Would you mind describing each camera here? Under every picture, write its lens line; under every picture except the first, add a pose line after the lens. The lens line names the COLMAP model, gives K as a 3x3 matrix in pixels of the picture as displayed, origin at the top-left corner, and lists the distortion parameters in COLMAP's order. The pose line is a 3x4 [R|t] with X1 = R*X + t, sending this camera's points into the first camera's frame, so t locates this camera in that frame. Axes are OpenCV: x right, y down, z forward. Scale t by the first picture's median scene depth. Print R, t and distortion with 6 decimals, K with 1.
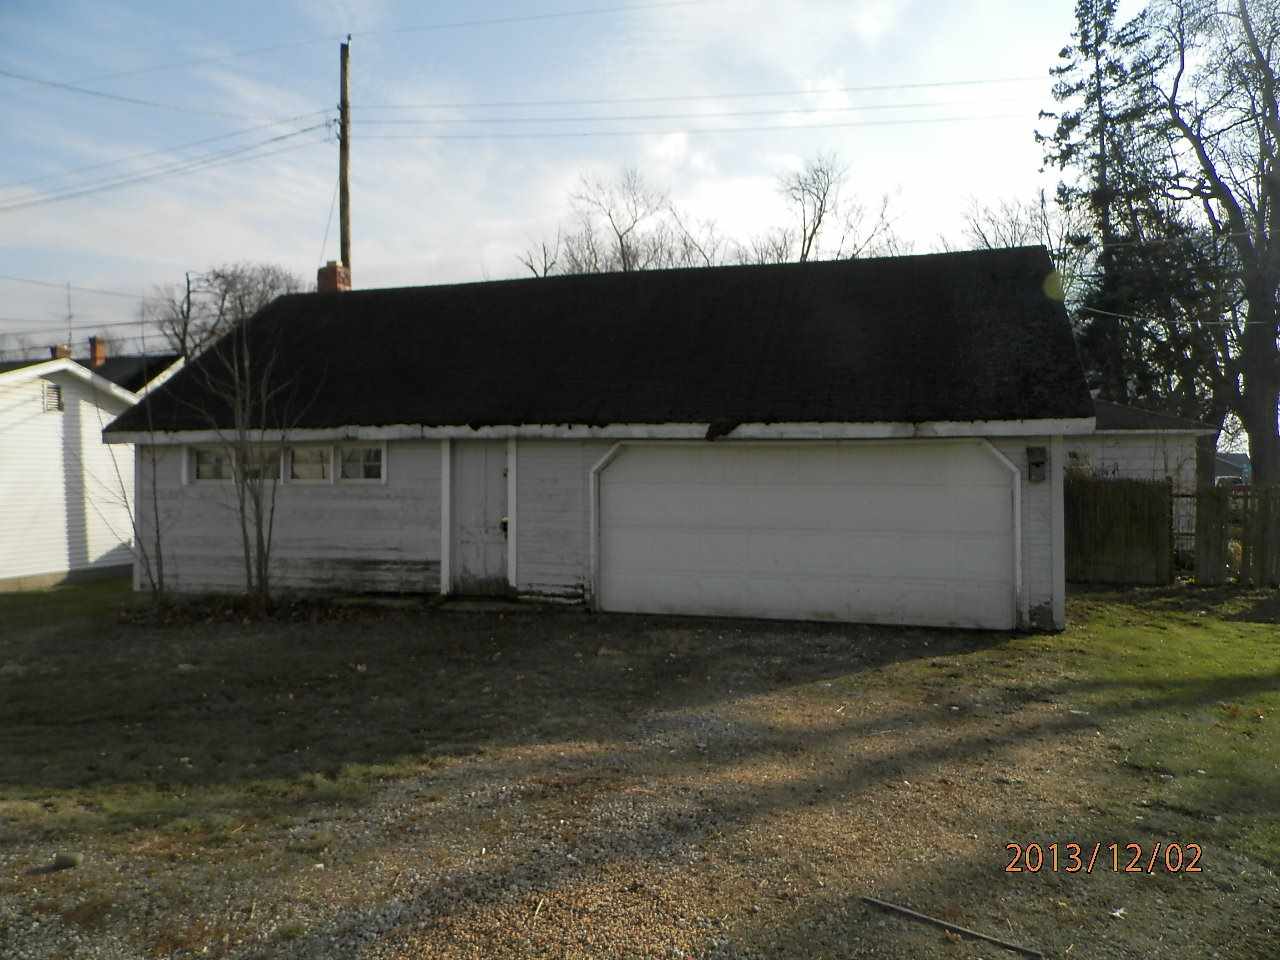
lens RADIAL K [[961.7, 0, 633.5], [0, 961.7, 475.0], [0, 0, 1]] dist [0.023552, -0.010684]
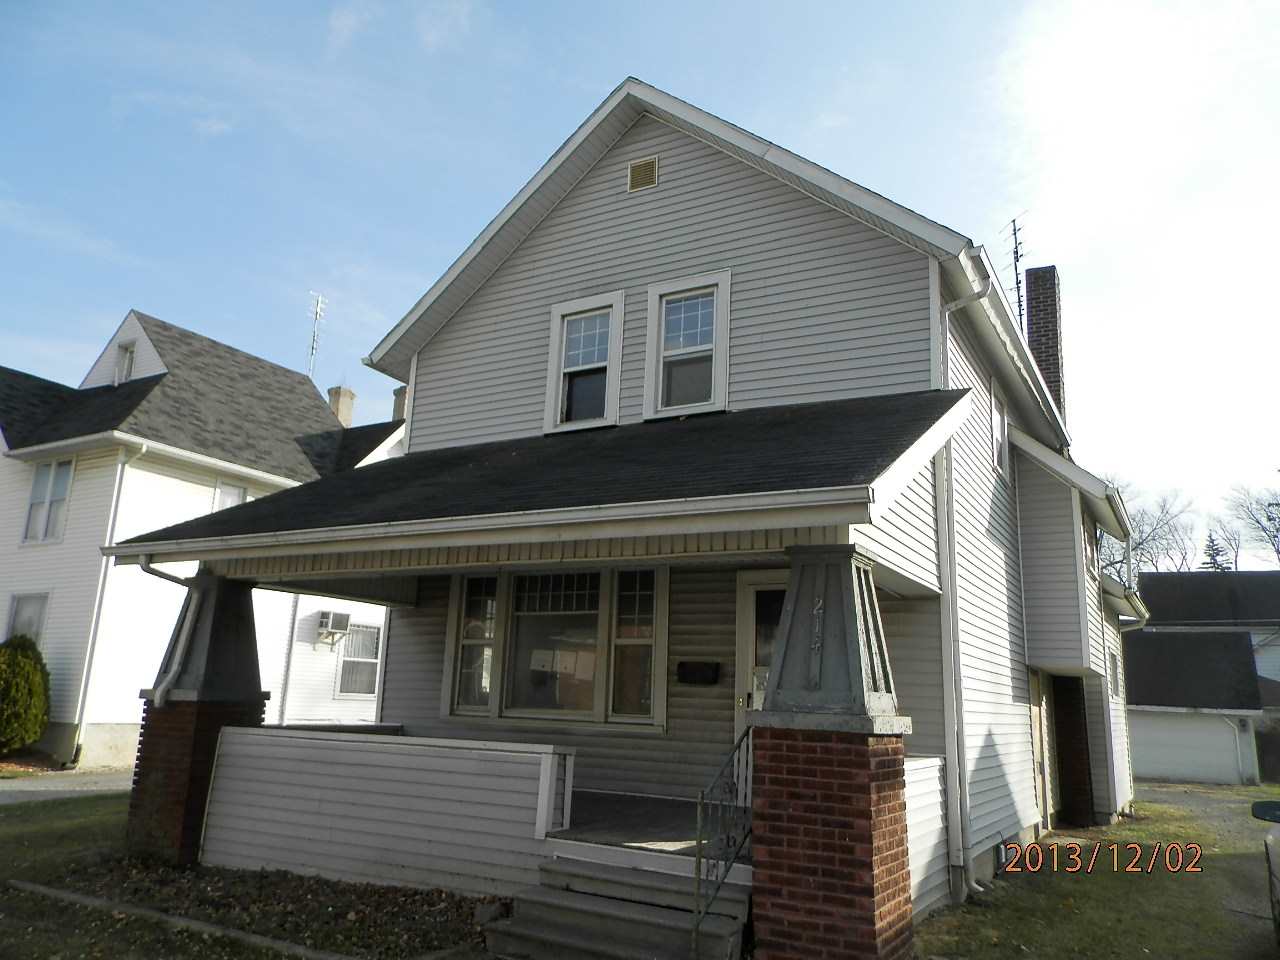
lens RADIAL K [[961.7, 0, 633.5], [0, 961.7, 475.0], [0, 0, 1]] dist [0.023552, -0.010684]
pose [[0.968573, -0.017232, -0.248131, -0.505962], [-0.039872, 0.973939, -0.223276, -0.016810], [0.245512, 0.226153, 0.942645, -1.941656]]
